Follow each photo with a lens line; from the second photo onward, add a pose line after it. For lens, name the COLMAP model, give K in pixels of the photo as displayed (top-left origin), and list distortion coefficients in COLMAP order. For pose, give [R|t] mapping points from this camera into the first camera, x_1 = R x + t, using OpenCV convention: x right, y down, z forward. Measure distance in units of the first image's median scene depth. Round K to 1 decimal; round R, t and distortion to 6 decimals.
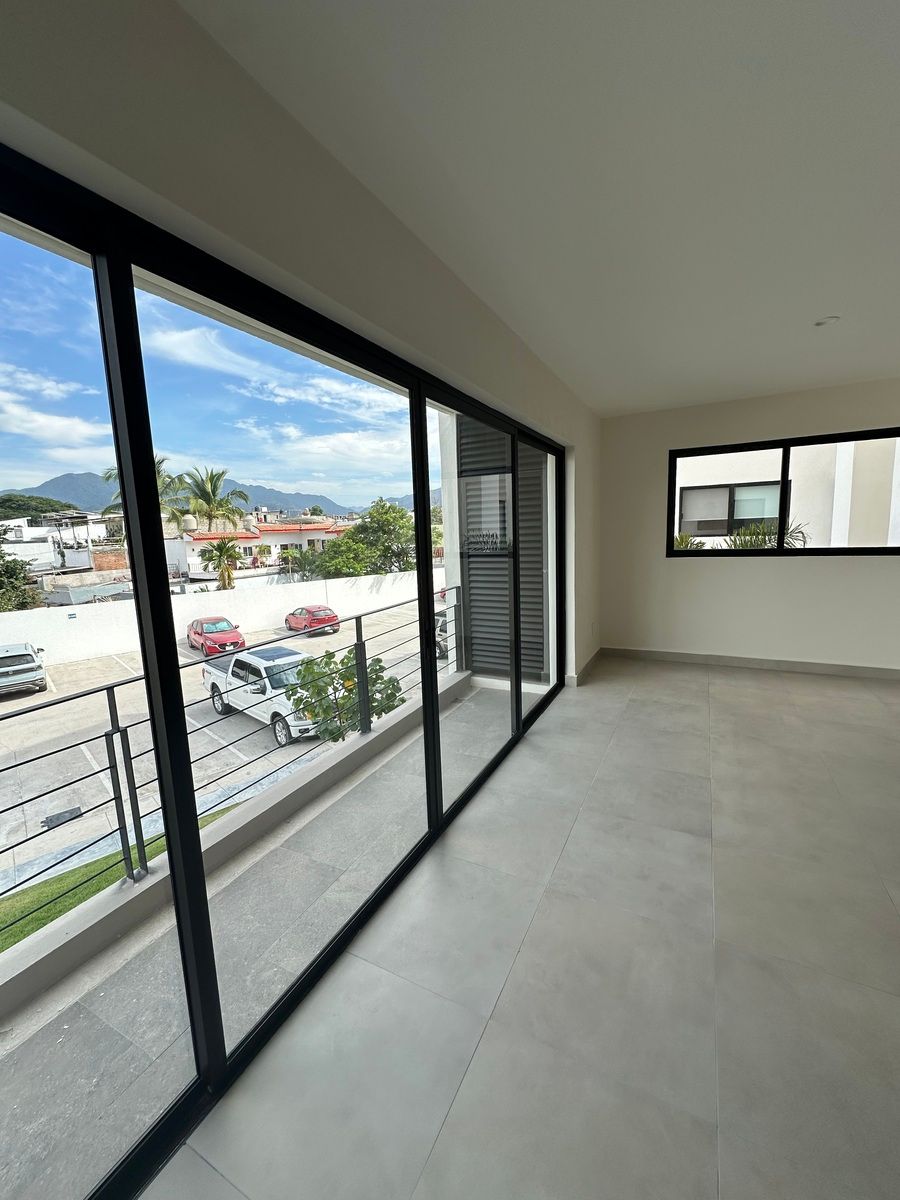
lens RADIAL K [[477.5, 0, 451.1], [0, 477.5, 601.4], [0, 0, 1]] dist [-0.002486, 0.000231]
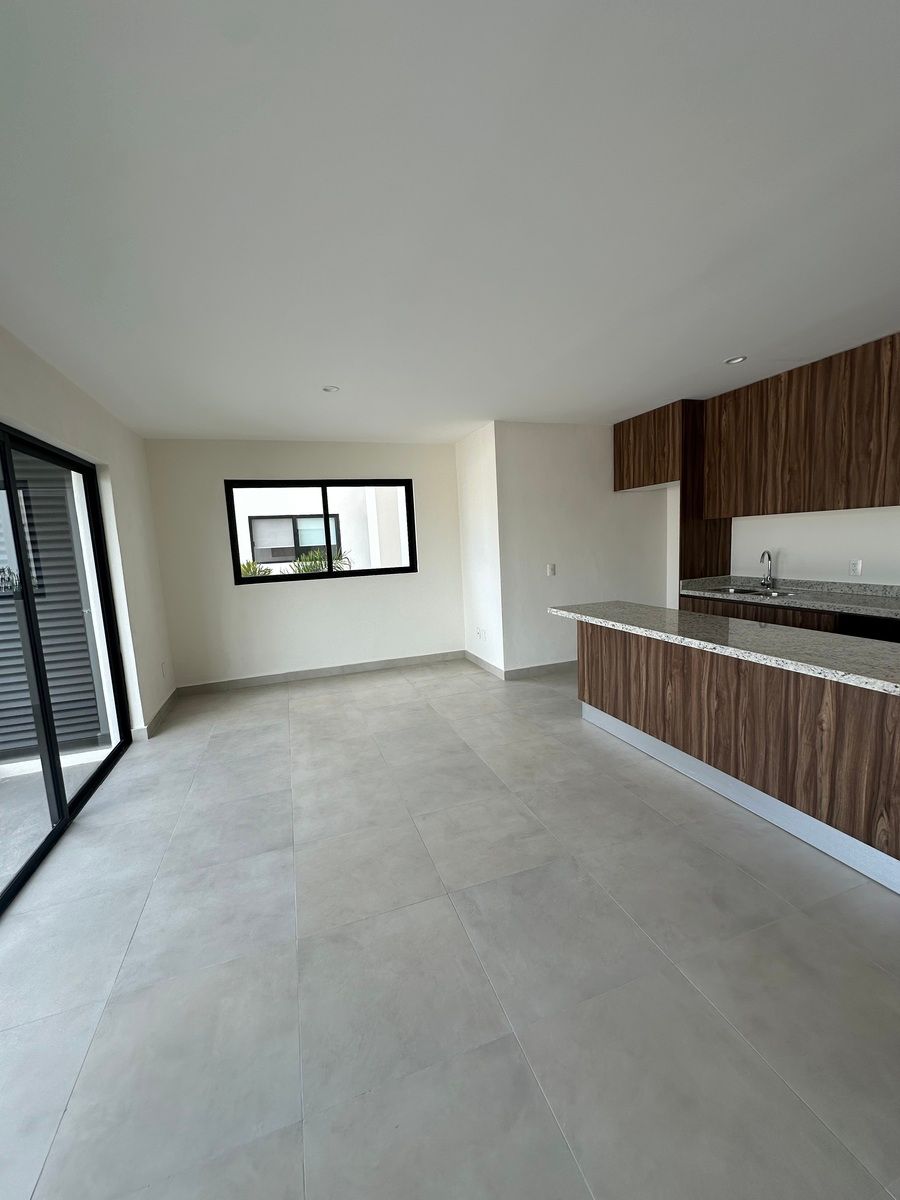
lens RADIAL K [[477.5, 0, 451.1], [0, 477.5, 601.4], [0, 0, 1]] dist [-0.002486, 0.000231]
pose [[0.682456, -0.088290, 0.725575, 0.034044], [0.129176, 0.991621, -0.000836, 0.001748], [-0.719422, 0.094297, 0.688143, -0.020376]]
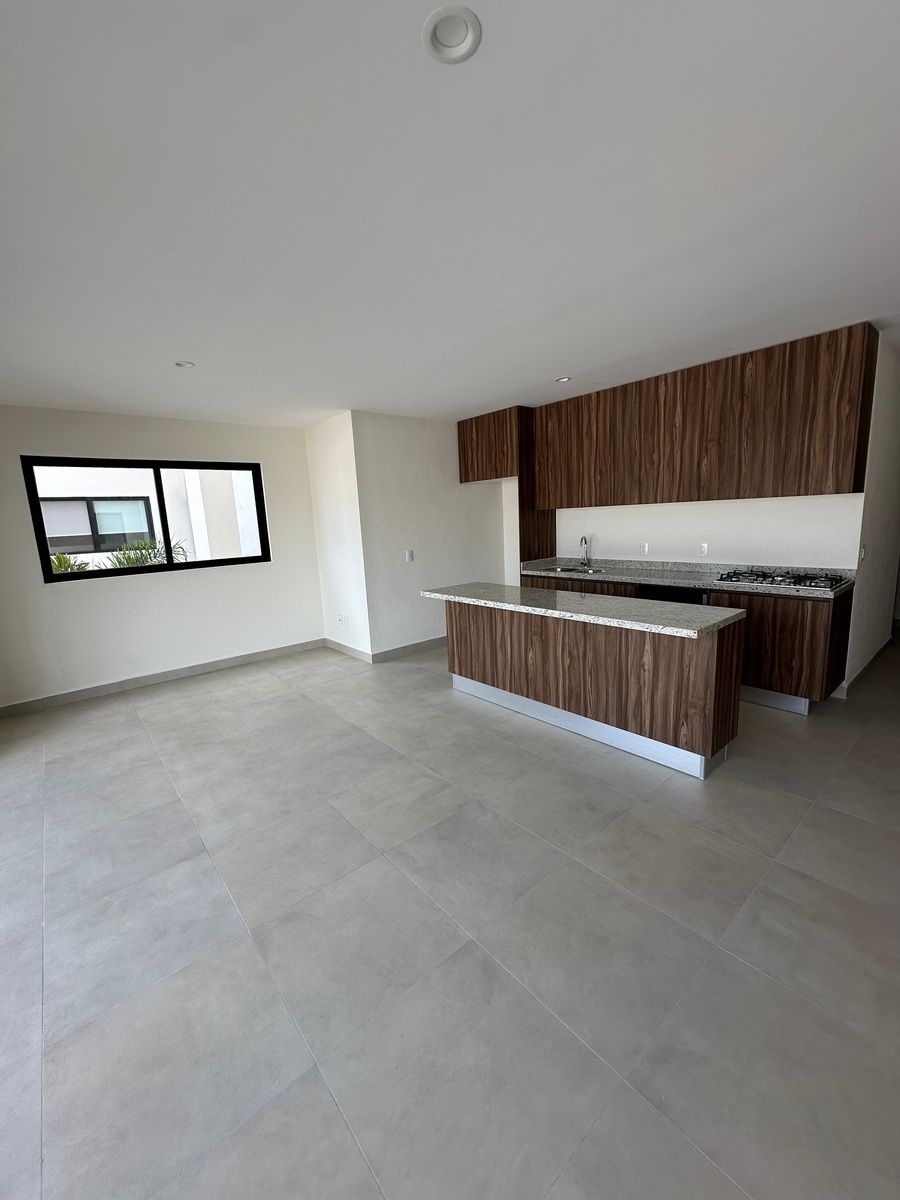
lens RADIAL K [[477.5, 0, 451.1], [0, 477.5, 601.4], [0, 0, 1]] dist [-0.002486, 0.000231]
pose [[0.376310, -0.143086, 0.915378, -0.063932], [0.167320, 0.982253, 0.084754, -0.015545], [-0.911260, 0.121267, 0.393573, 0.028767]]
